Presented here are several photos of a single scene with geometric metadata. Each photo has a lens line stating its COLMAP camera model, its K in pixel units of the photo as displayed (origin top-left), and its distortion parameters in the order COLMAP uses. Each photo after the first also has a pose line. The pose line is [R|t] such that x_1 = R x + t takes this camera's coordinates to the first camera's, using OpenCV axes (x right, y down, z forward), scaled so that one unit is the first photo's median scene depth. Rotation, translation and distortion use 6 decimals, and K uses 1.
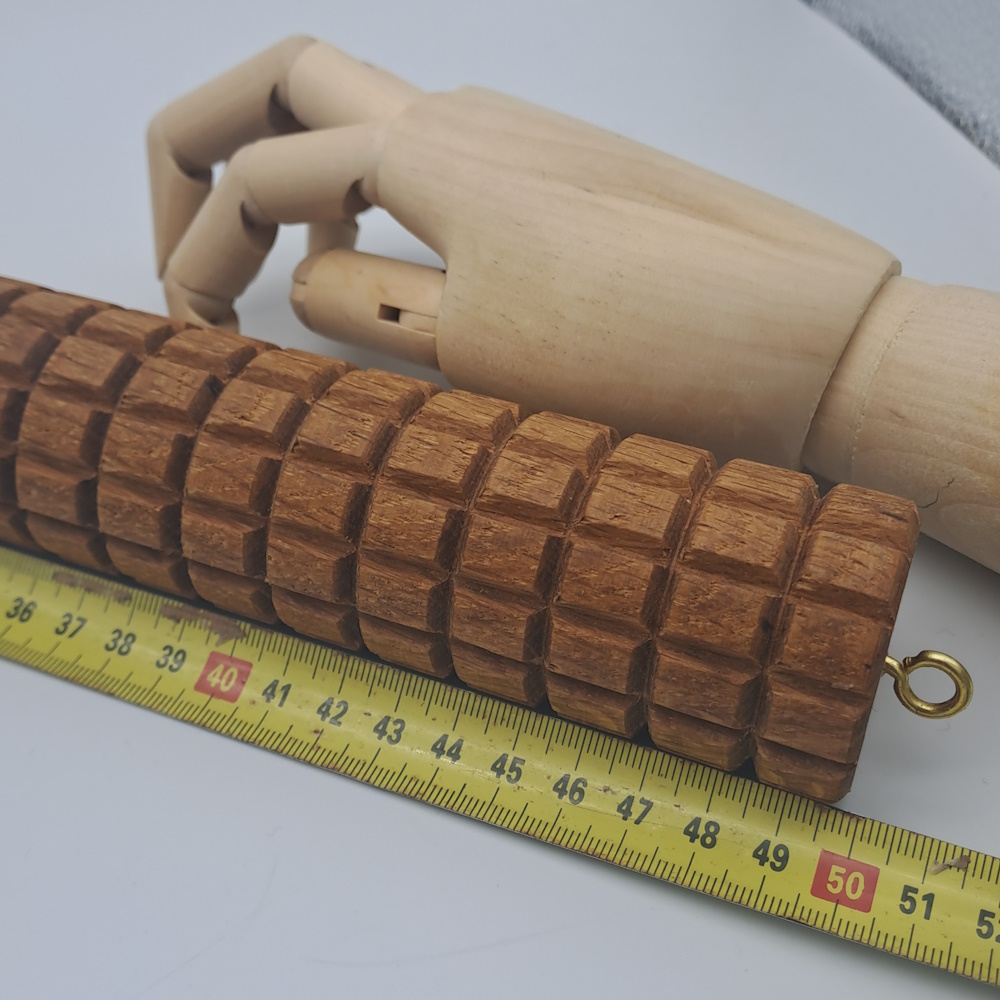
lens RADIAL K [[1214.6, 0, 500.0], [0, 1214.6, 500.0], [0, 0, 1]] dist [0.089734, -0.035462]
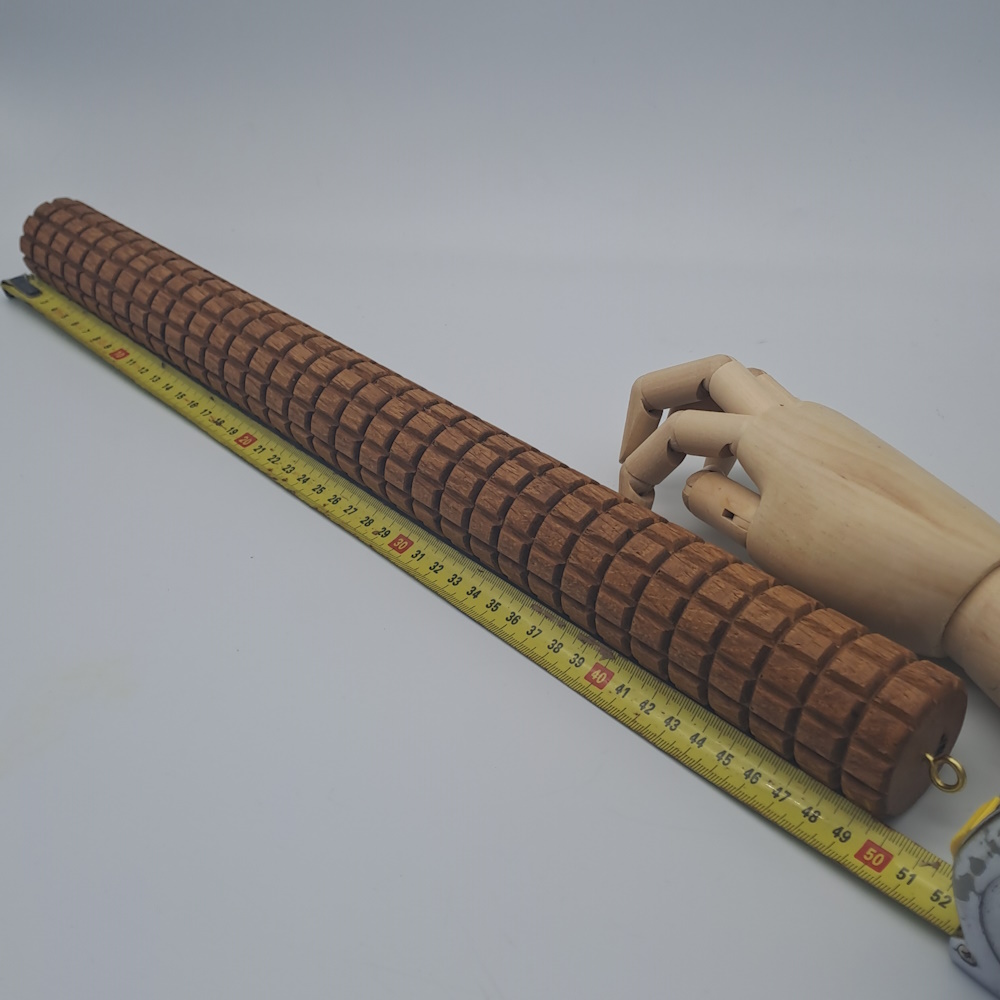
lens RADIAL K [[1214.6, 0, 500.0], [0, 1214.6, 500.0], [0, 0, 1]] dist [0.089734, -0.035462]
pose [[0.911994, 0.216297, -0.348544, 0.276752], [-0.244848, 0.968757, -0.039480, -0.015715], [0.329116, 0.121346, 0.936460, -1.023346]]
